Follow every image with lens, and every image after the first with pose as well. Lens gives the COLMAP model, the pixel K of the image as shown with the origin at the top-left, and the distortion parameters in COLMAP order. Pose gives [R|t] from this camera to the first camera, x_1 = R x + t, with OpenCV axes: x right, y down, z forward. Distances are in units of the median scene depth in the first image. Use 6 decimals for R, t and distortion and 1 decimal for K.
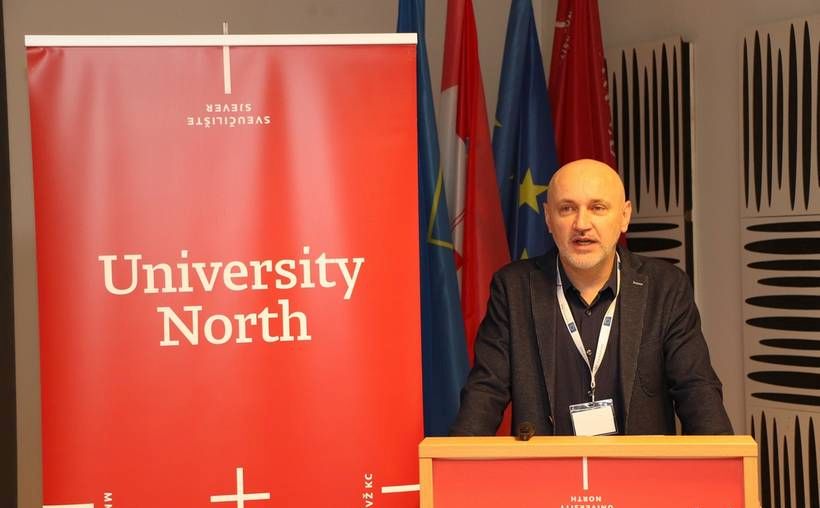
lens RADIAL K [[2102.0, 0, 404.7], [0, 2102.0, 260.0], [0, 0, 1]] dist [0.422761, 0.000000]
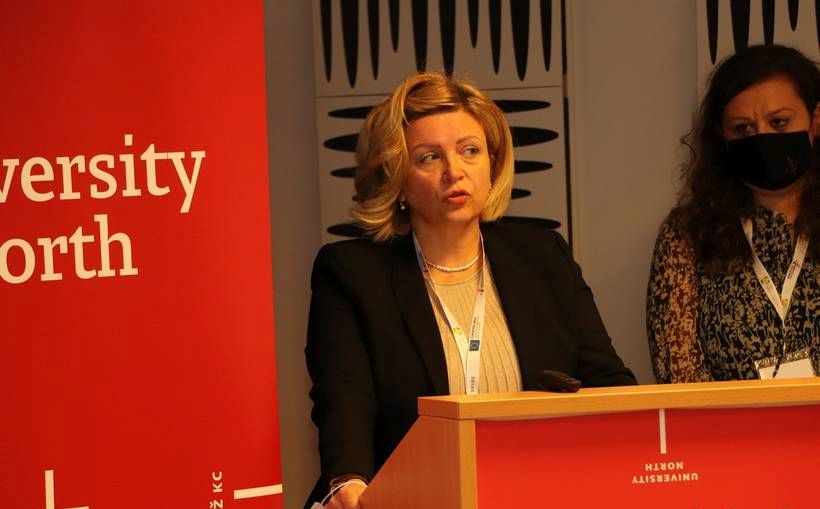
lens RADIAL K [[4887.3, 0, 416.2], [0, 4887.3, 254.5], [0, 0, 1]] dist [2.422505, 0.000000]
pose [[0.895040, -0.022523, 0.445416, -0.660282], [0.019993, 0.999746, 0.010379, 0.017134], [-0.445537, -0.000384, 0.895263, -0.435475]]
